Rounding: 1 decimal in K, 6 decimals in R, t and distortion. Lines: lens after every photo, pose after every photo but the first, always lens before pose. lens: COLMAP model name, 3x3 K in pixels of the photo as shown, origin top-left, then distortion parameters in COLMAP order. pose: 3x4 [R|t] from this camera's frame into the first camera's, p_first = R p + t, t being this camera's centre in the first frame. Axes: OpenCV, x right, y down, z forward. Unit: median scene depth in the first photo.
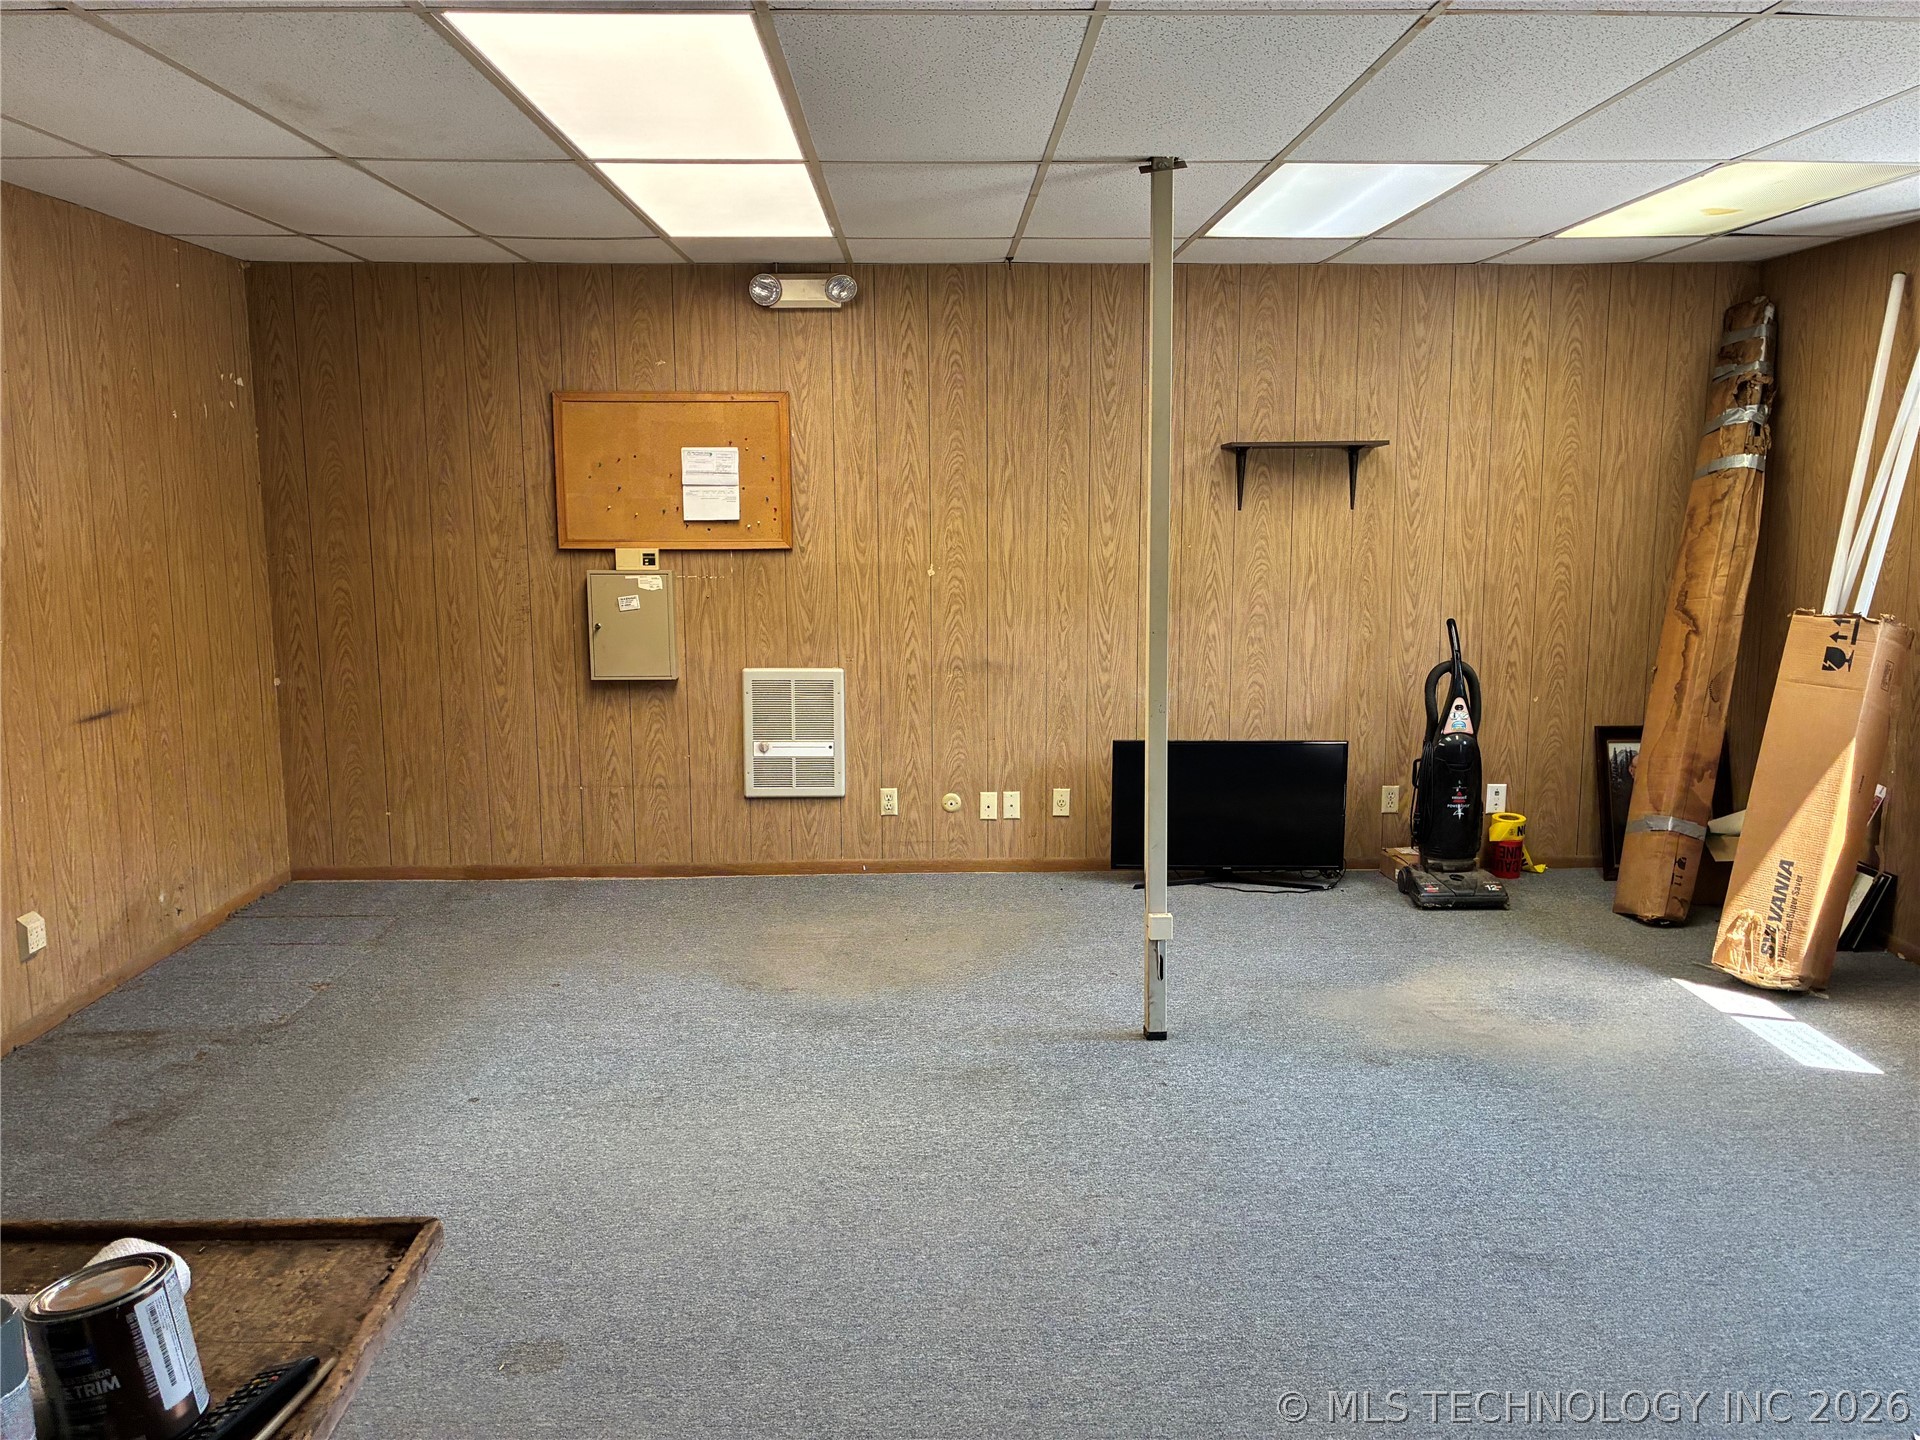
lens RADIAL K [[1463.4, 0, 943.4], [0, 1463.4, 691.1], [0, 0, 1]] dist [0.037851, -0.039193]
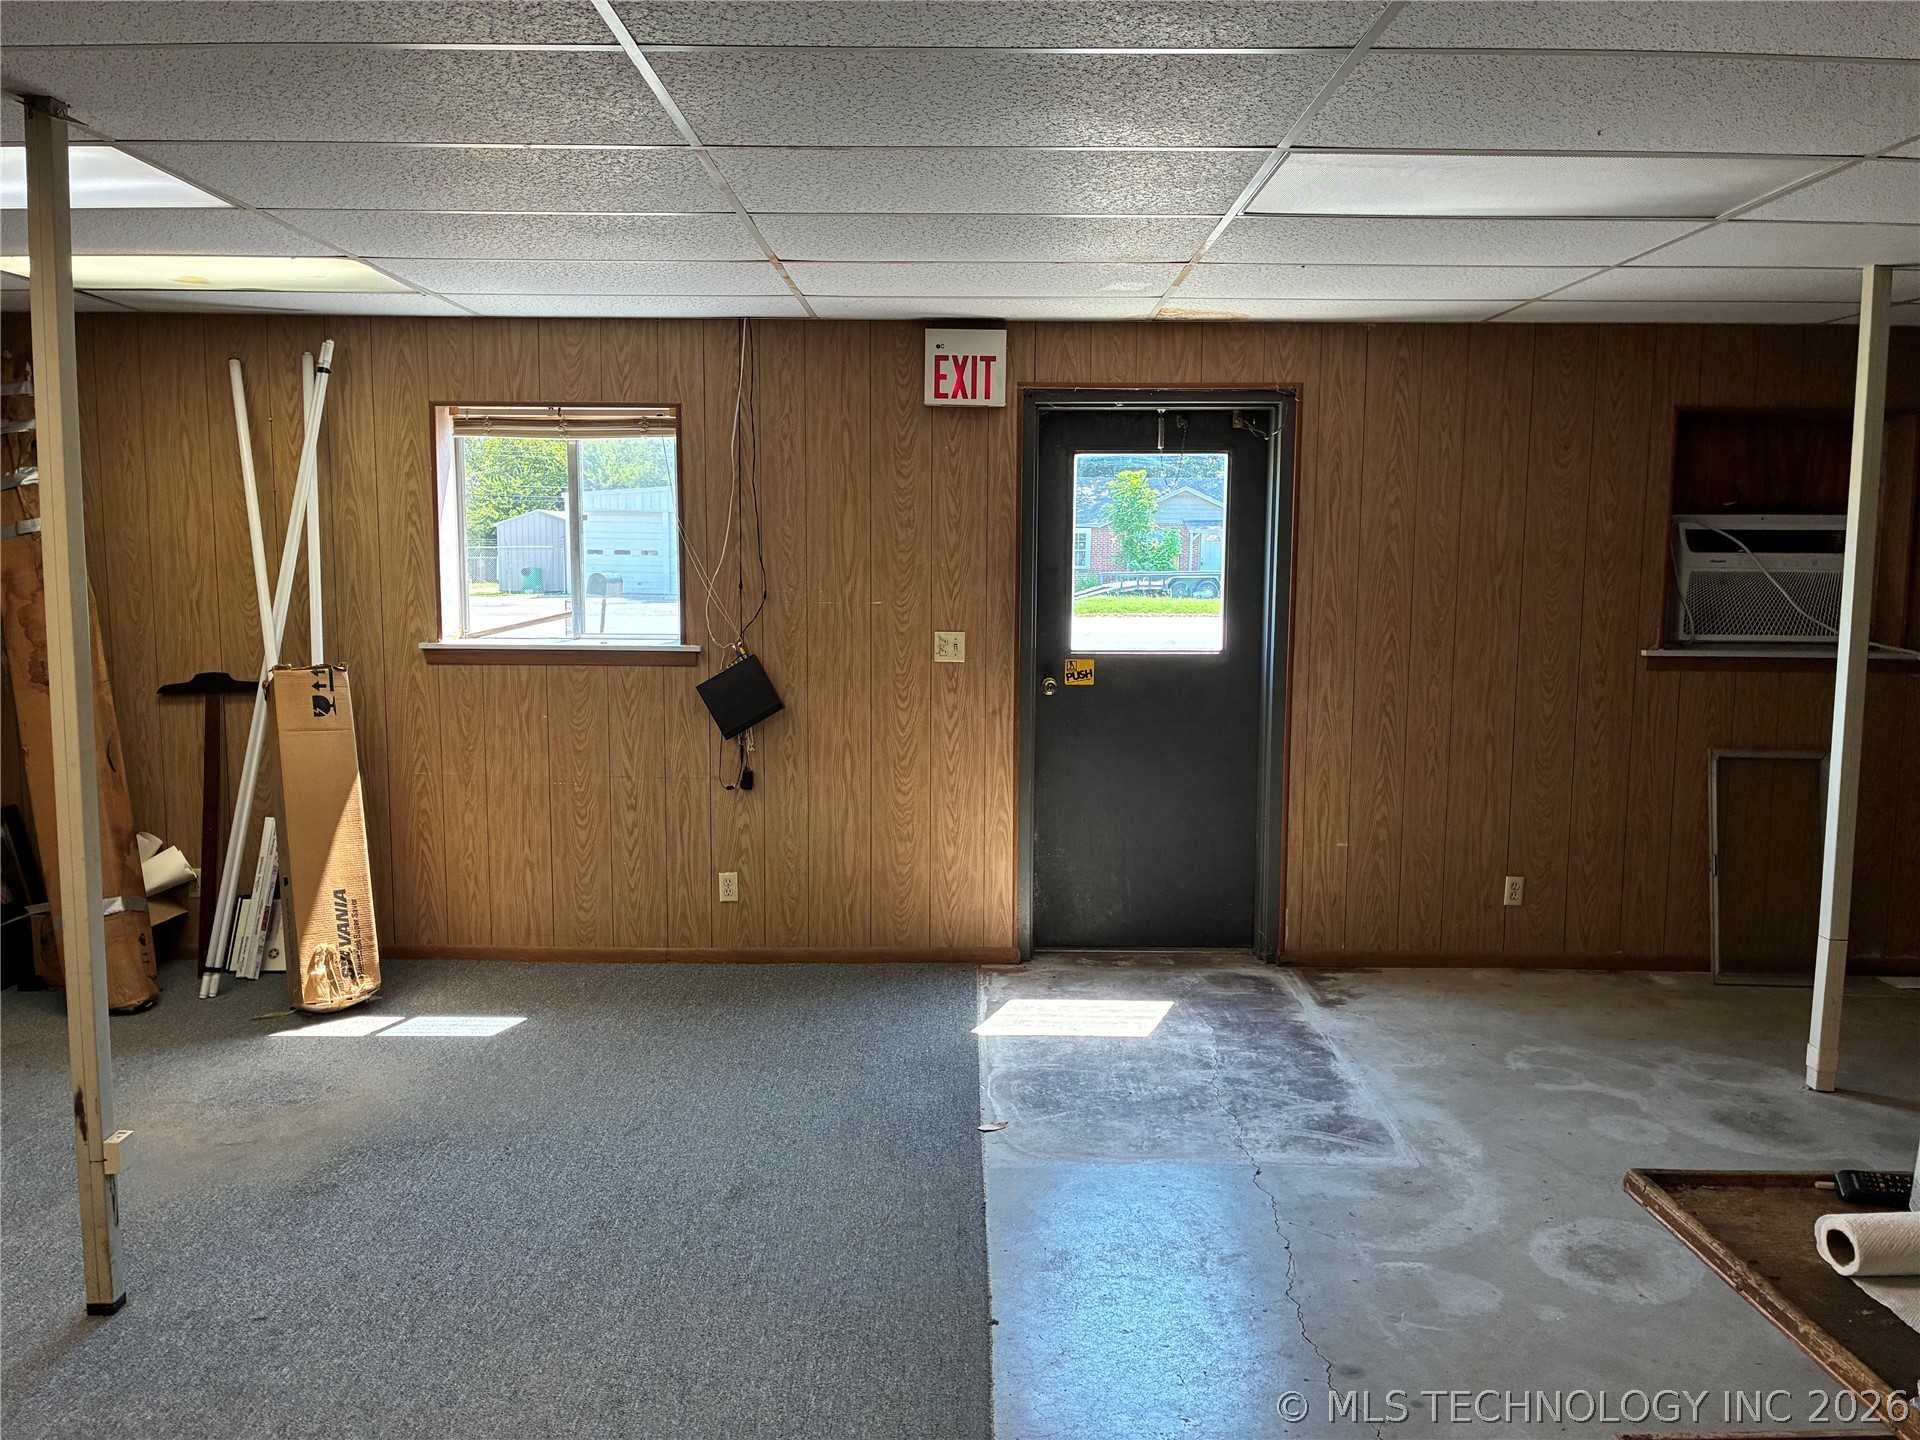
lens RADIAL K [[1463.4, 0, 959.7], [0, 1463.4, 707.8], [0, 0, 1]] dist [0.037851, -0.039193]
pose [[0.023541, -0.104590, 0.994237, -0.518691], [0.135446, 0.985676, 0.100482, -0.069914], [-0.990505, 0.132300, 0.037370, 0.502568]]
